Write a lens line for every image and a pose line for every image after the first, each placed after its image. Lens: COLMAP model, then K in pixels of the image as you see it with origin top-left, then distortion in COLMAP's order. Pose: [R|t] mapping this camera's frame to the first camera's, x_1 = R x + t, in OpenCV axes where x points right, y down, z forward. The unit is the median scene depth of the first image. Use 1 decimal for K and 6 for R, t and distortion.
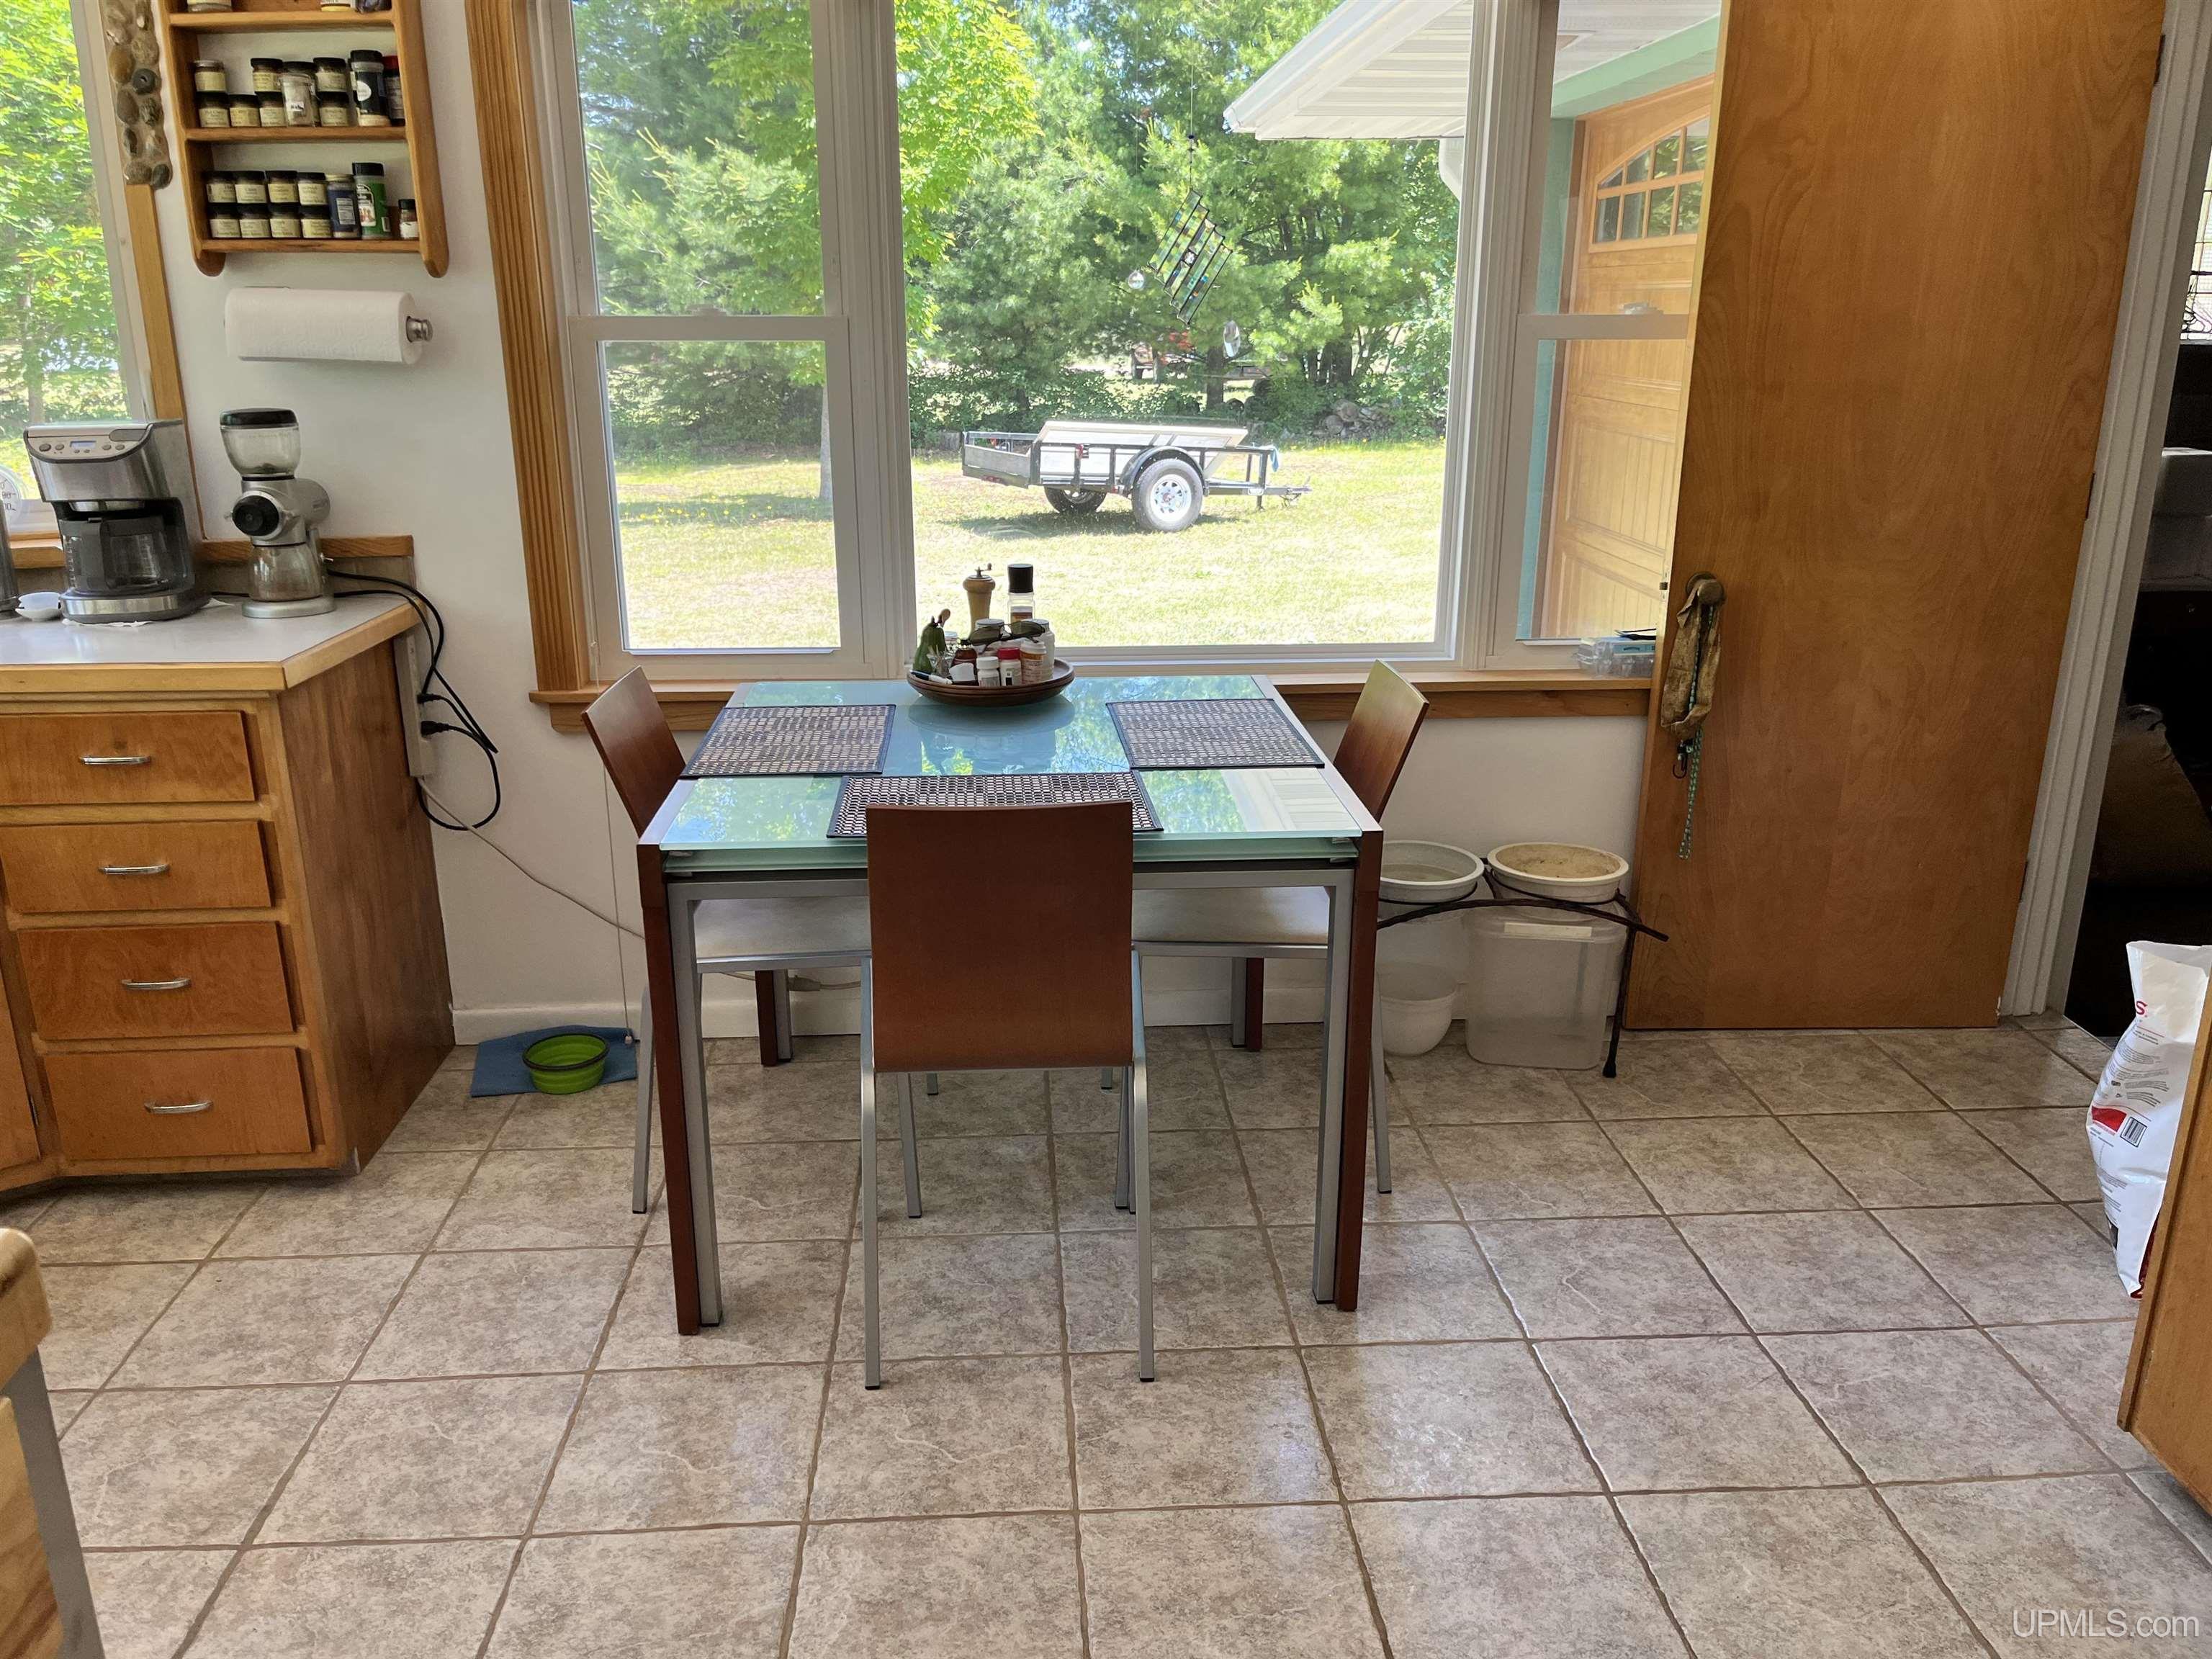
lens RADIAL K [[1670.2, 0, 1113.8], [0, 1670.2, 839.7], [0, 0, 1]] dist [0.068303, -0.093208]
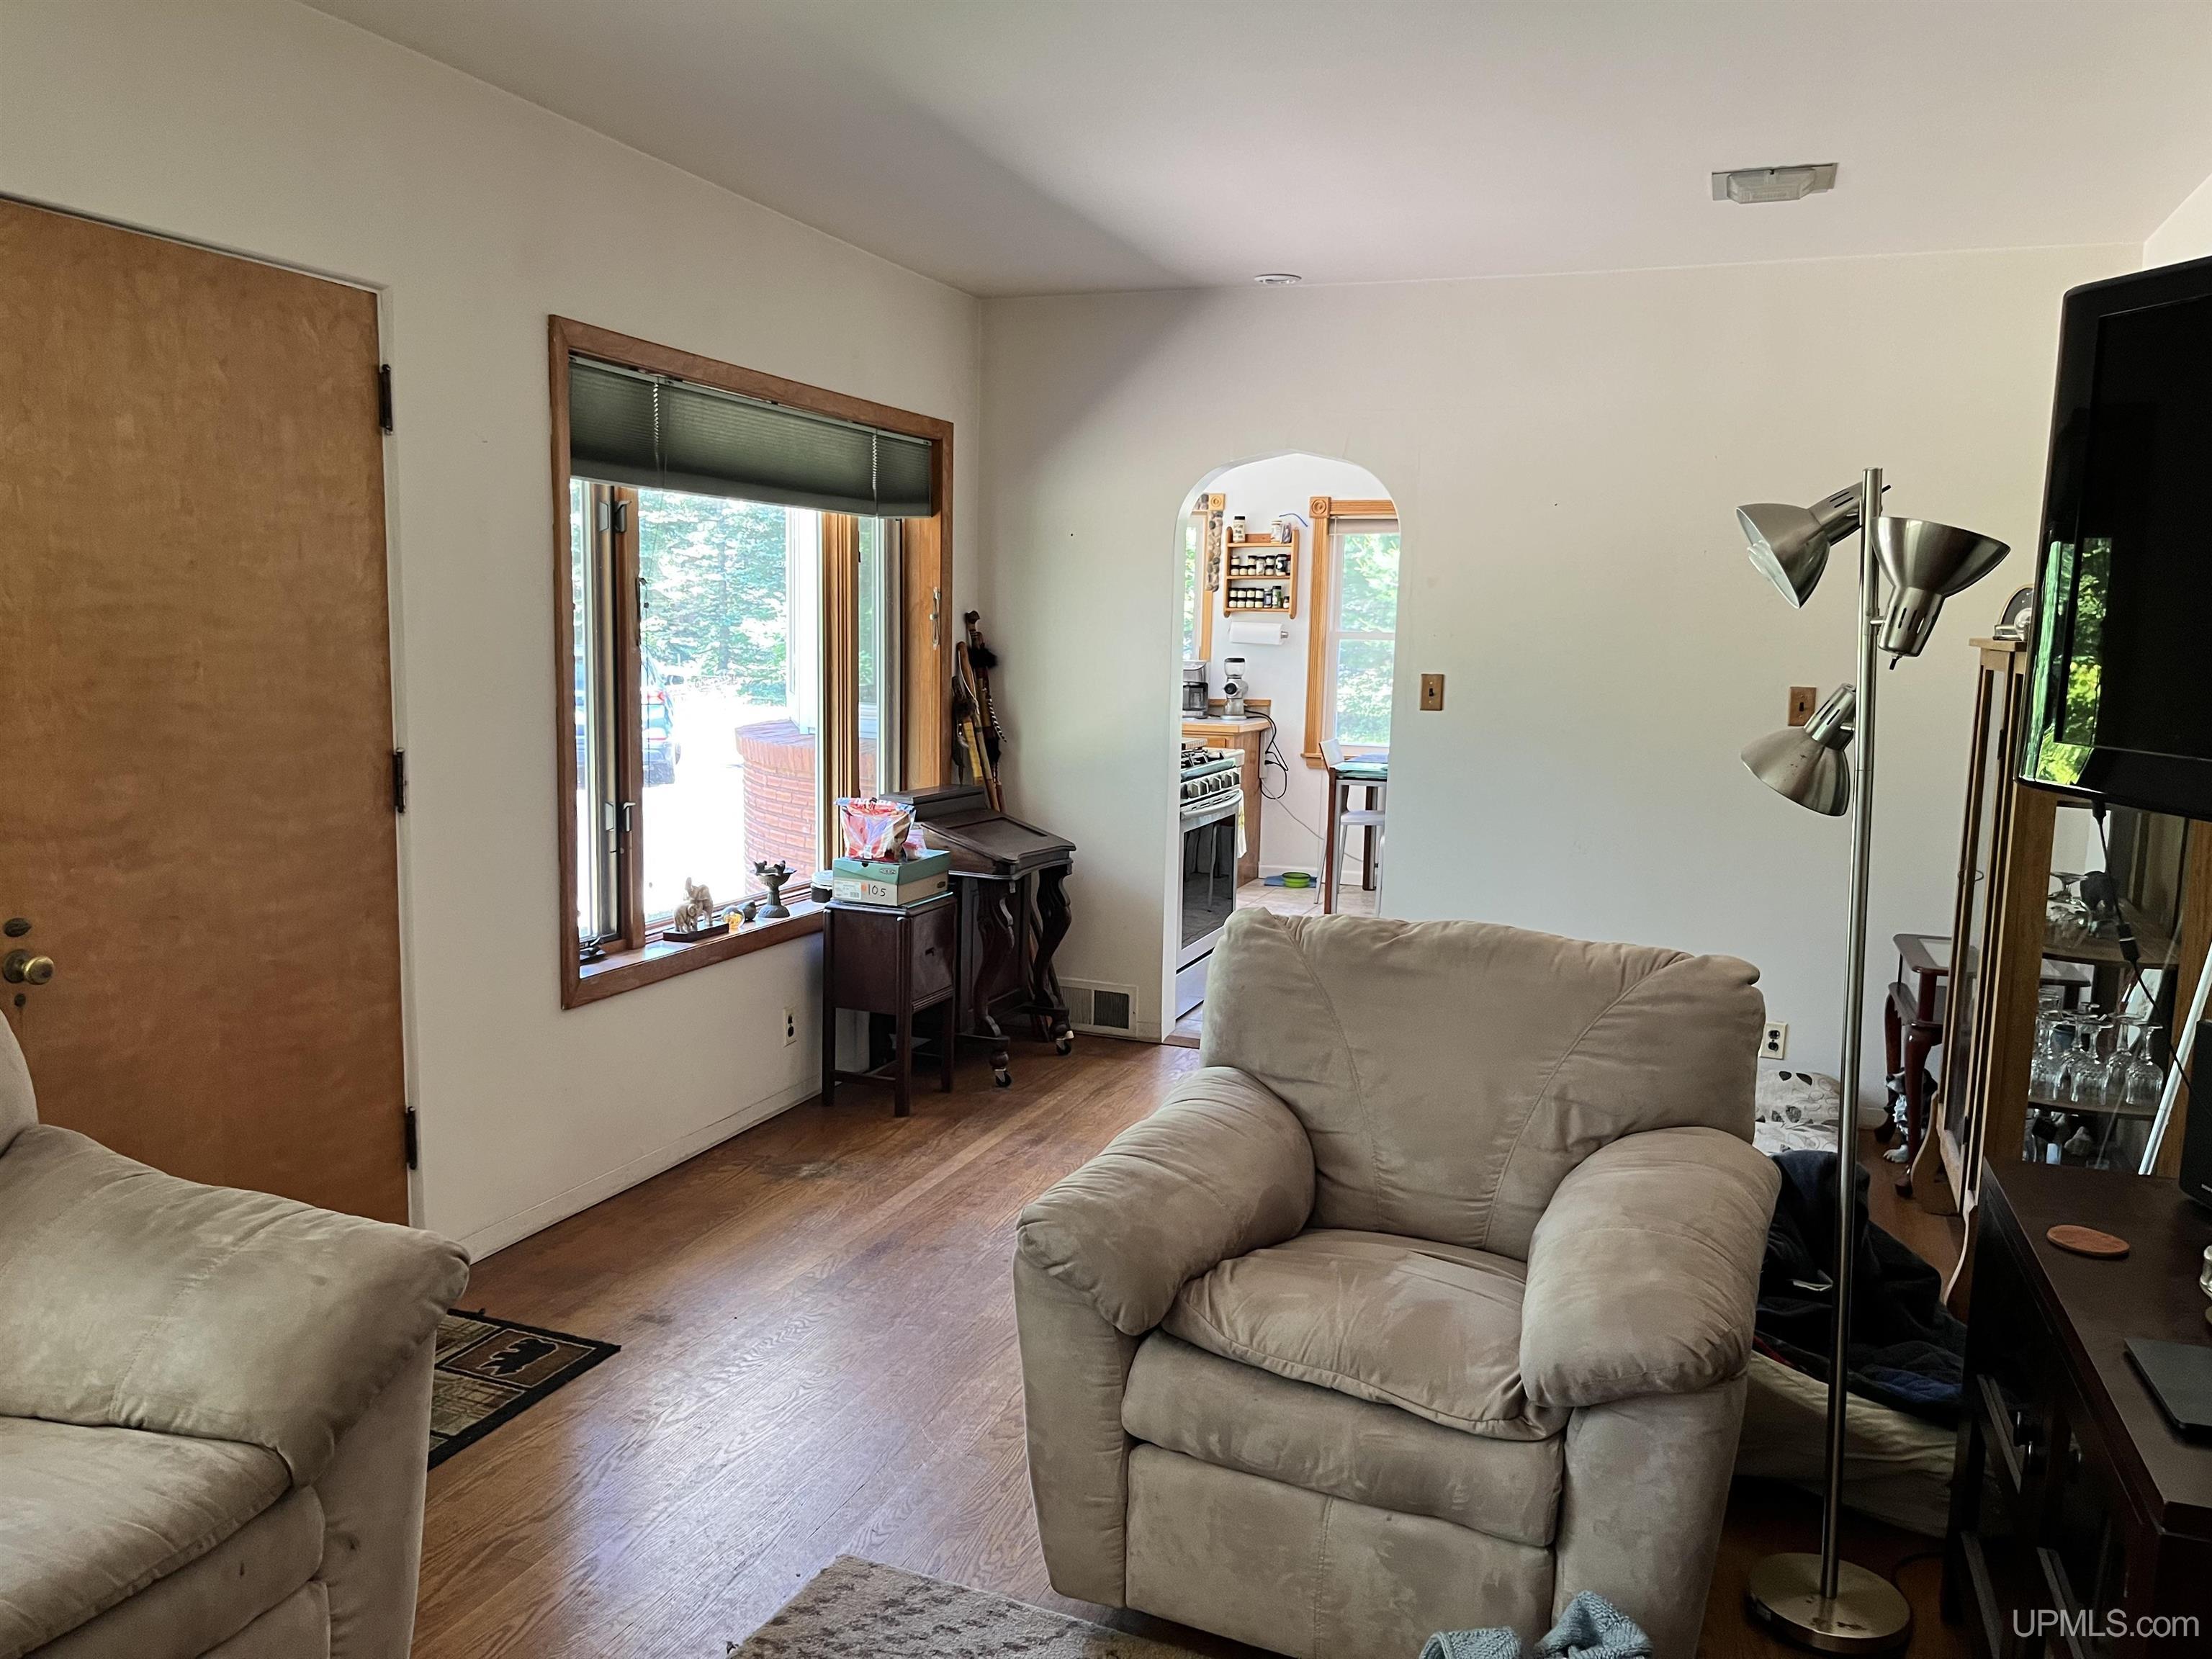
lens RADIAL K [[1670.2, 0, 1097.1], [0, 1670.2, 837.6], [0, 0, 1]] dist [0.068303, -0.093208]
pose [[0.905892, 0.075084, -0.416800, 0.622265], [-0.149247, 0.977620, -0.148269, 0.601641], [0.396340, 0.196522, 0.896824, -1.927083]]
